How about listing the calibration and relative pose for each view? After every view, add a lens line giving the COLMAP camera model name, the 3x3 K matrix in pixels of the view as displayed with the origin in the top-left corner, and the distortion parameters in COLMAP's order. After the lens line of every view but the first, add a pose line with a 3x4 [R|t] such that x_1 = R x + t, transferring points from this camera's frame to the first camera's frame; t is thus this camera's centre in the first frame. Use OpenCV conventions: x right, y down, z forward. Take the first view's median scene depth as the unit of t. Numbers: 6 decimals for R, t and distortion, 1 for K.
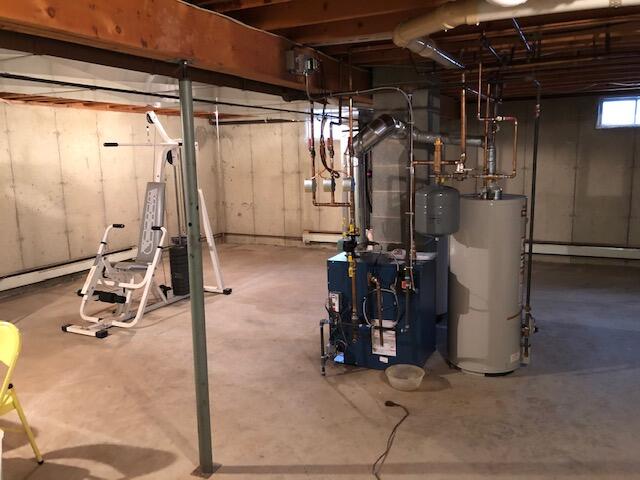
lens RADIAL K [[523.3, 0, 320.0], [0, 523.3, 240.0], [0, 0, 1]] dist [0.005364, -0.011687]
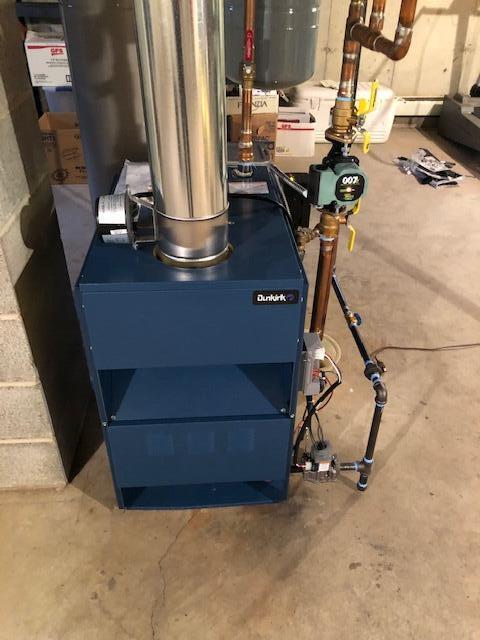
lens RADIAL K [[523.3, 0, 240.0], [0, 523.3, 320.0], [0, 0, 1]] dist [0.005364, -0.011687]
pose [[-0.494027, -0.490450, 0.717911, -0.249611], [0.143580, 0.768353, 0.623713, -0.187623], [-0.857509, 0.411208, -0.309169, 1.527197]]
